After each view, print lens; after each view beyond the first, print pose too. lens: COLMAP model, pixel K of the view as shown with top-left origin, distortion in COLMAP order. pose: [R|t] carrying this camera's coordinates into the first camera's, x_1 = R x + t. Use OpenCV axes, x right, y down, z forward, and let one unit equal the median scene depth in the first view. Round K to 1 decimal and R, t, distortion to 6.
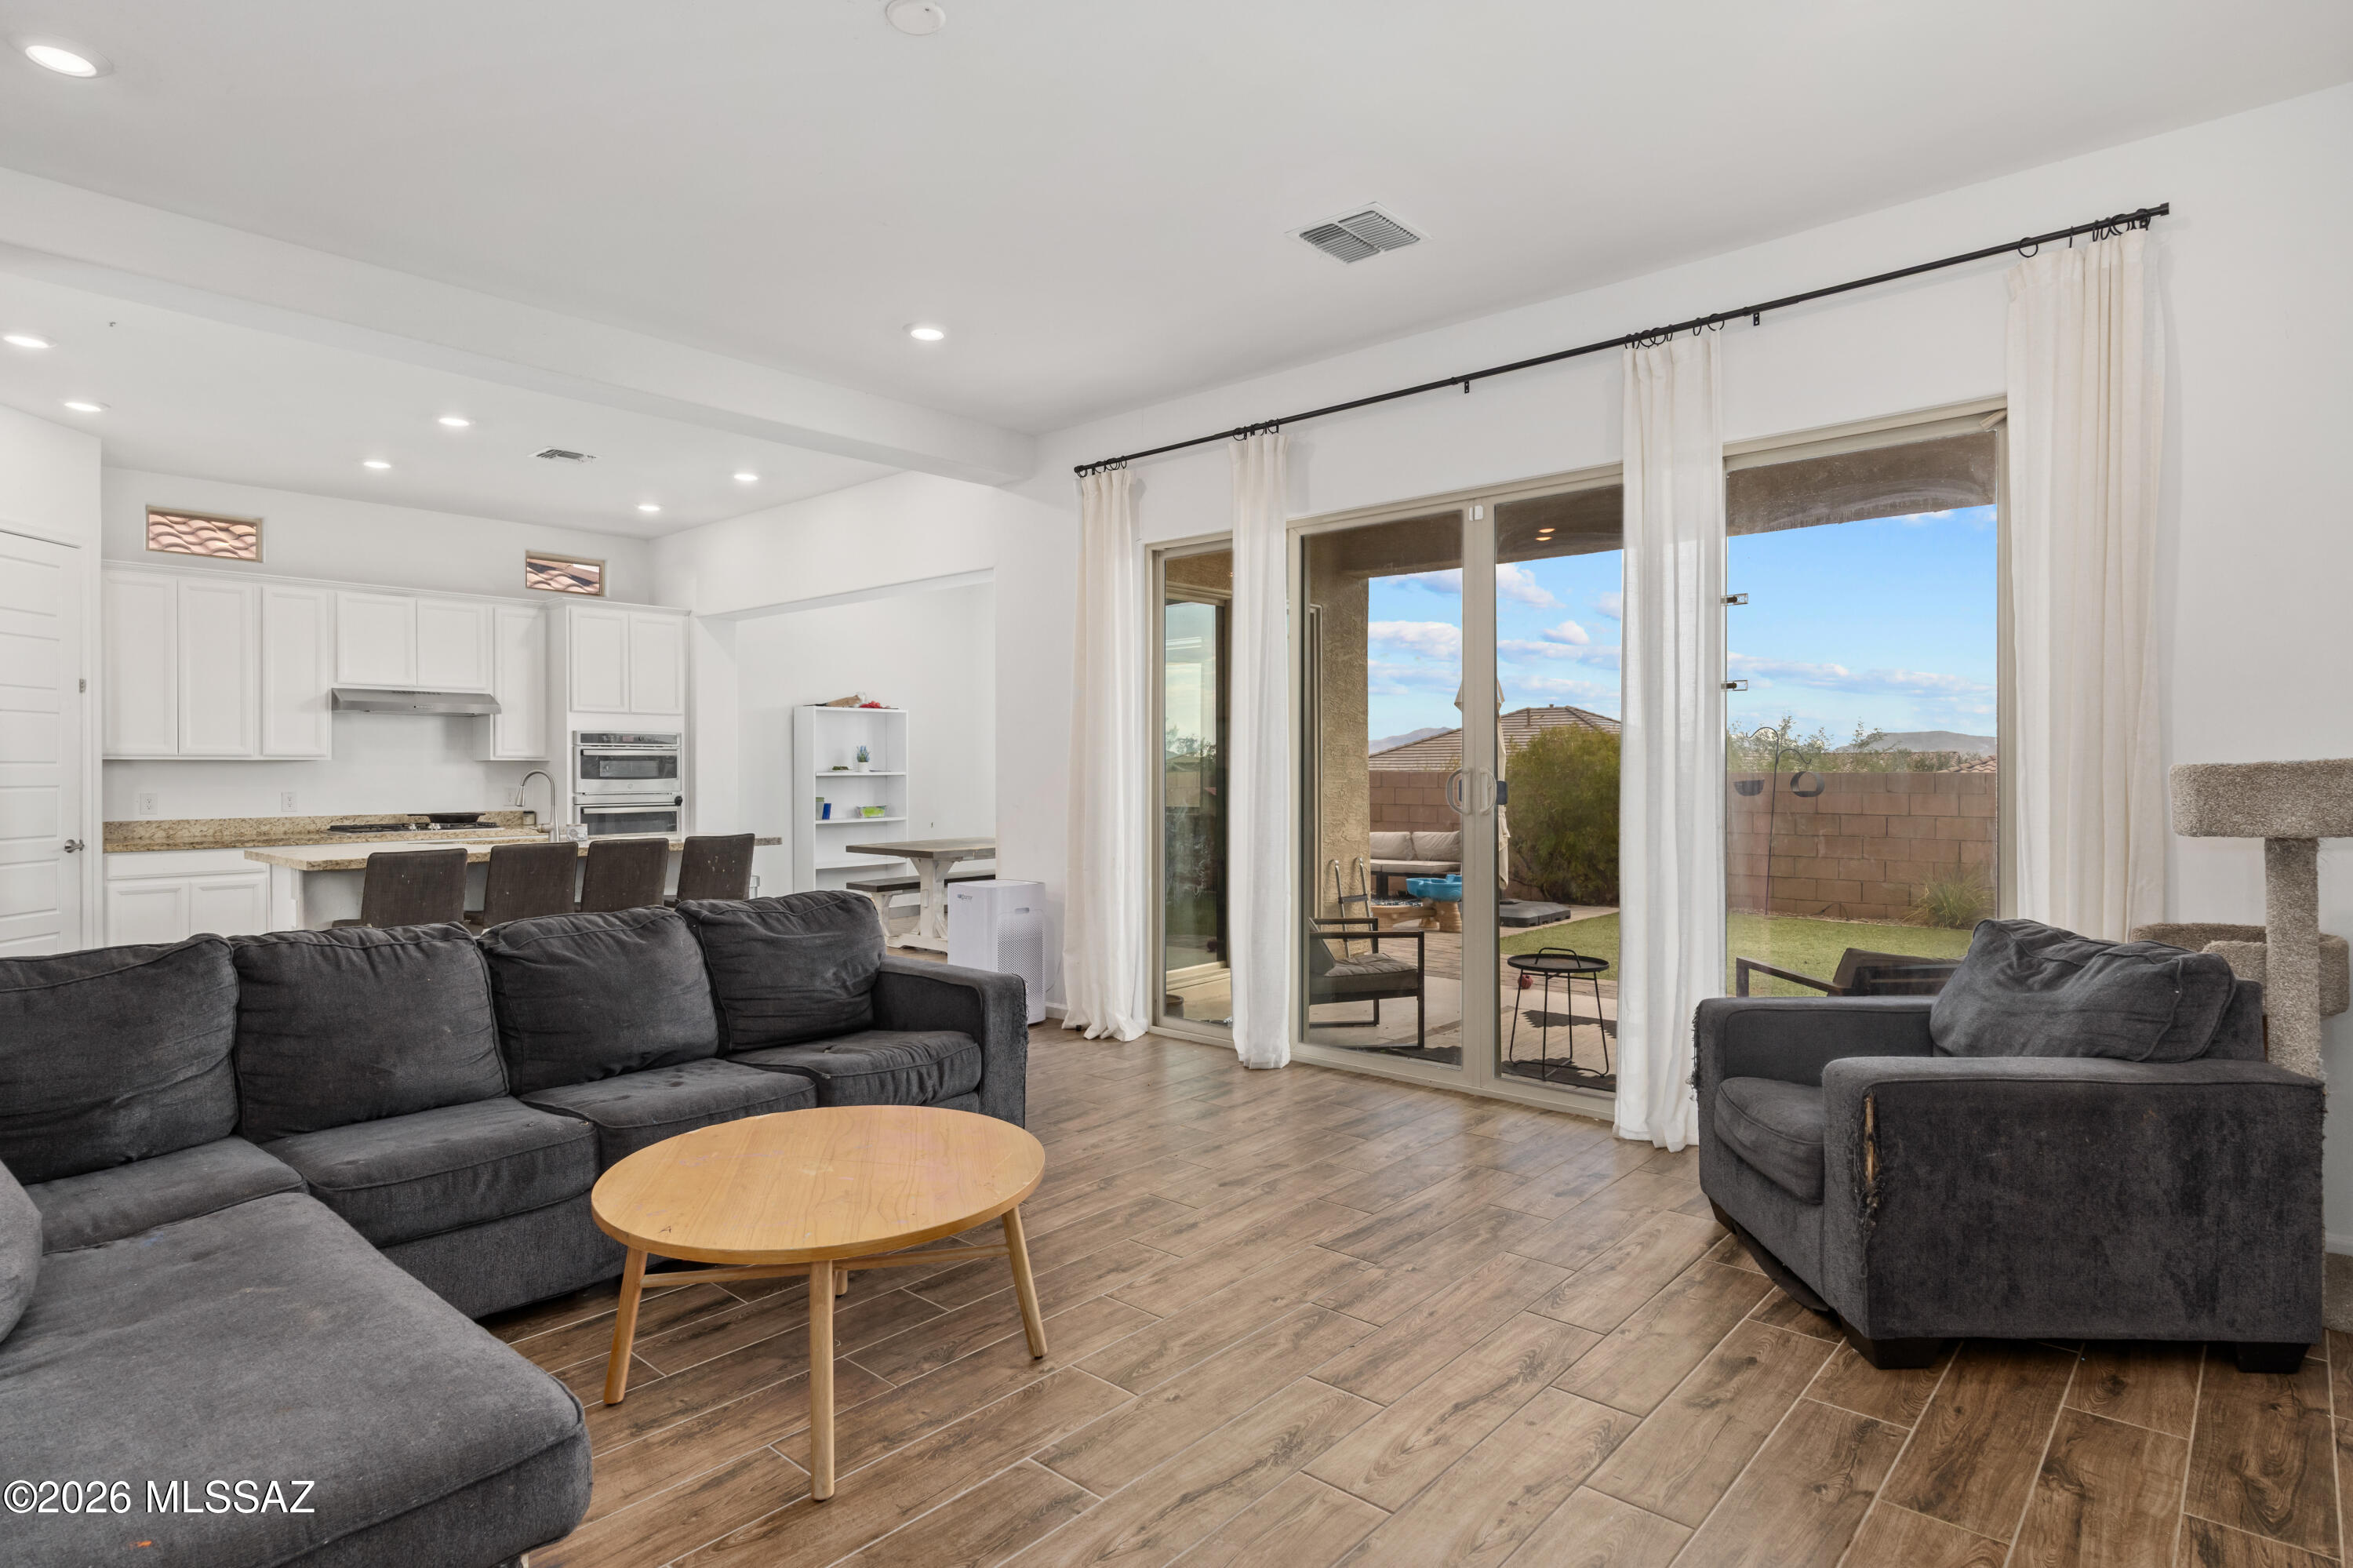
lens RADIAL K [[1244.6, 0, 1178.7], [0, 1244.6, 777.9], [0, 0, 1]] dist [-0.002641, -0.001647]
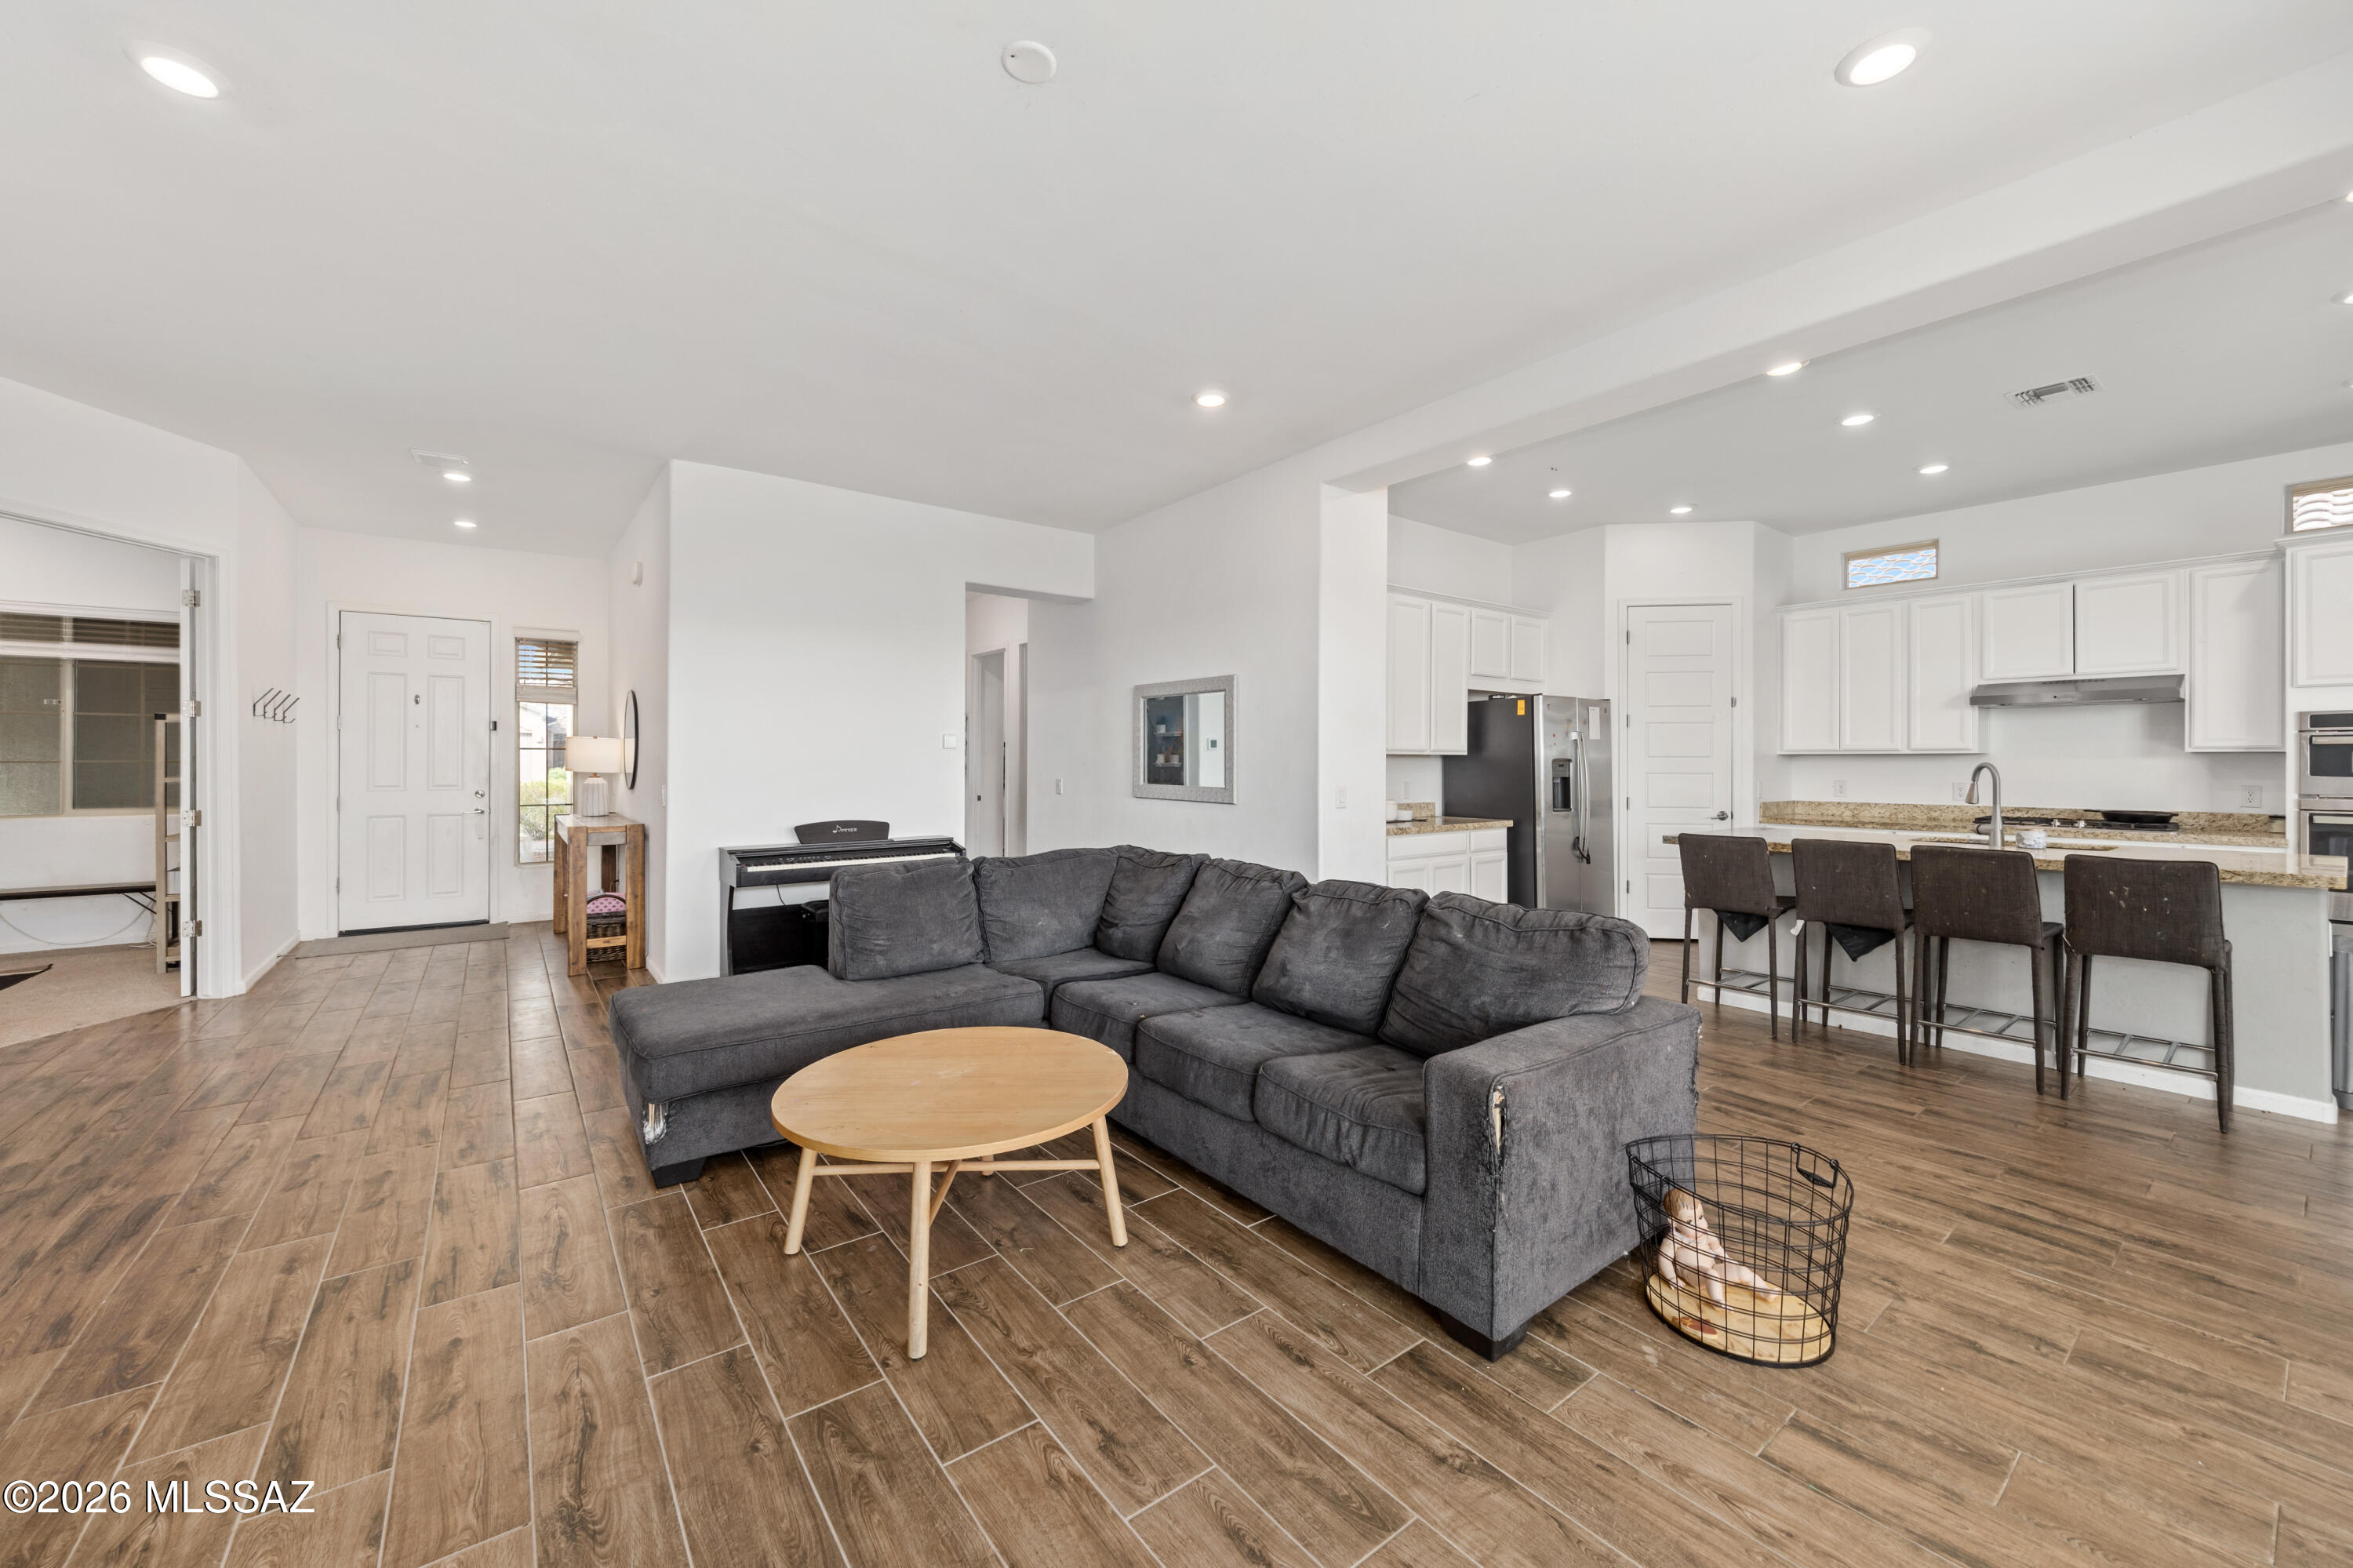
lens RADIAL K [[898.0, 0, 1163.4], [0, 898.0, 759.6], [0, 0, 1]] dist [-0.003240, -0.001186]
pose [[-0.200040, 0.001146, -0.979787, 0.305858], [-0.007527, 0.999968, 0.002706, -0.008998], [0.979759, 0.007916, -0.200025, 0.741840]]
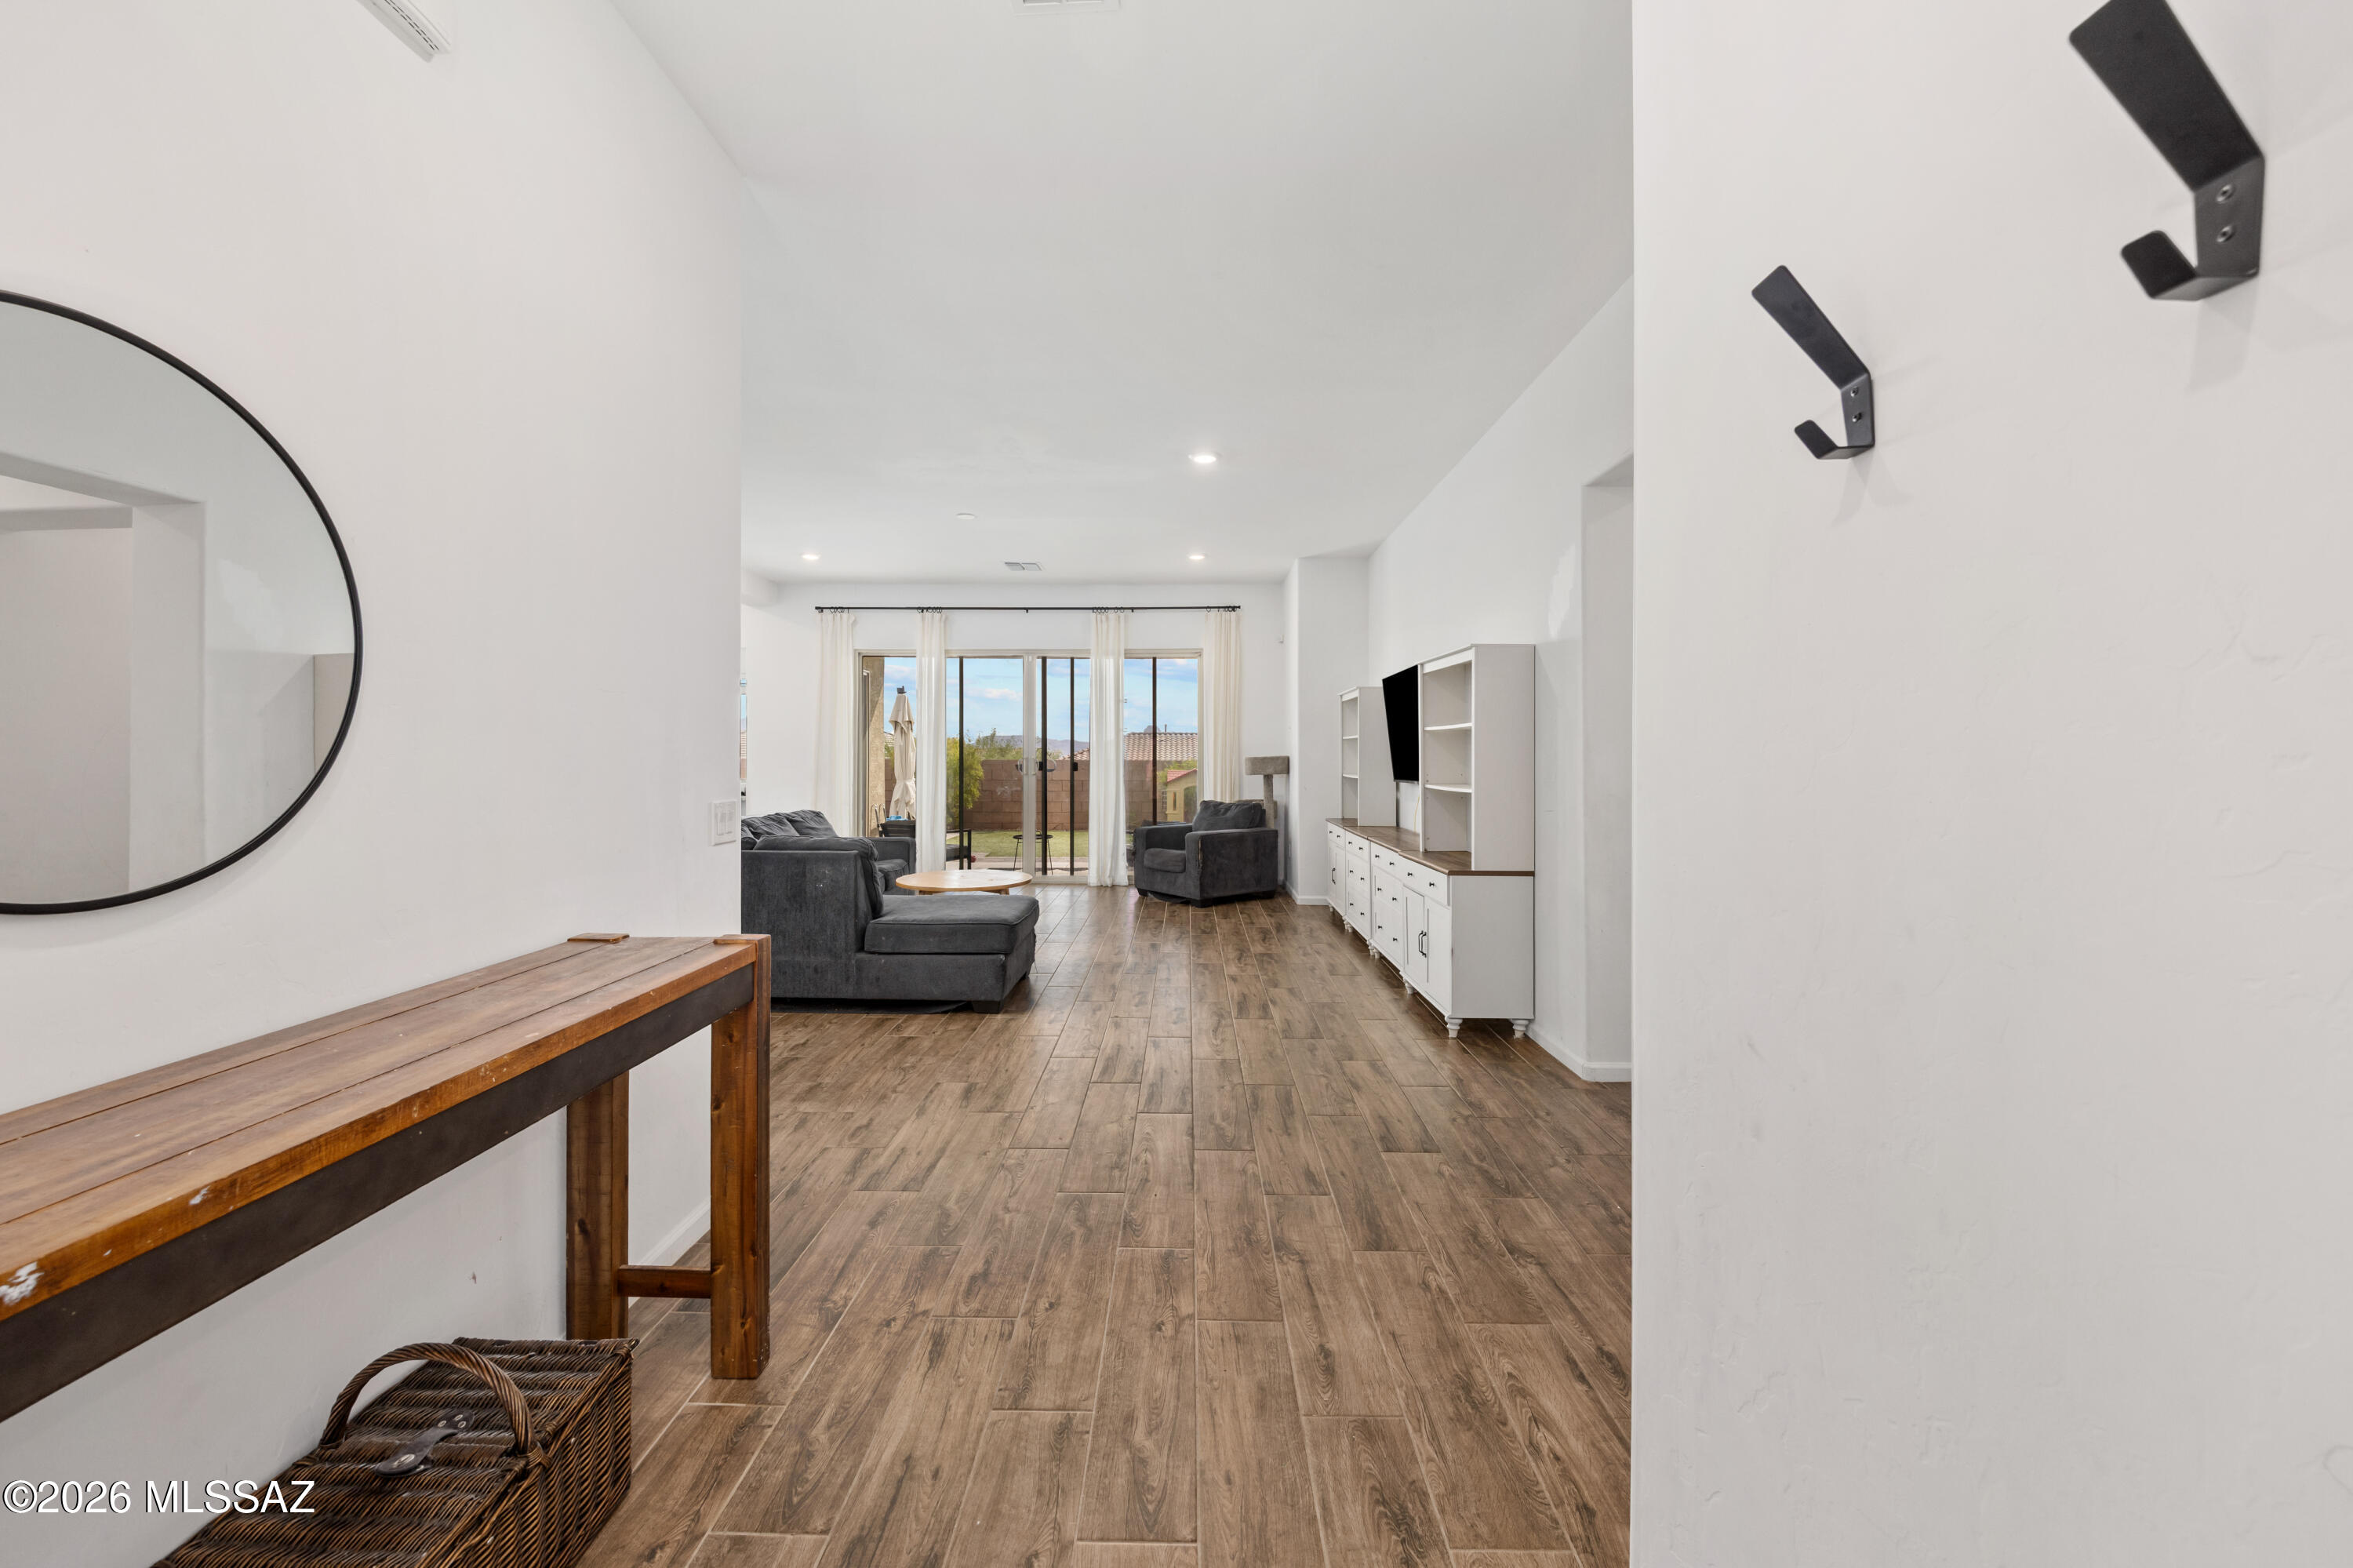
lens RADIAL K [[898.0, 0, 1178.3], [0, 898.0, 758.6], [0, 0, 1]] dist [-0.003240, -0.001186]
pose [[0.752536, 0.003944, 0.658539, -0.748571], [0.000957, 0.999974, -0.007082, 0.009016], [-0.658550, 0.005959, 0.752513, -0.603844]]
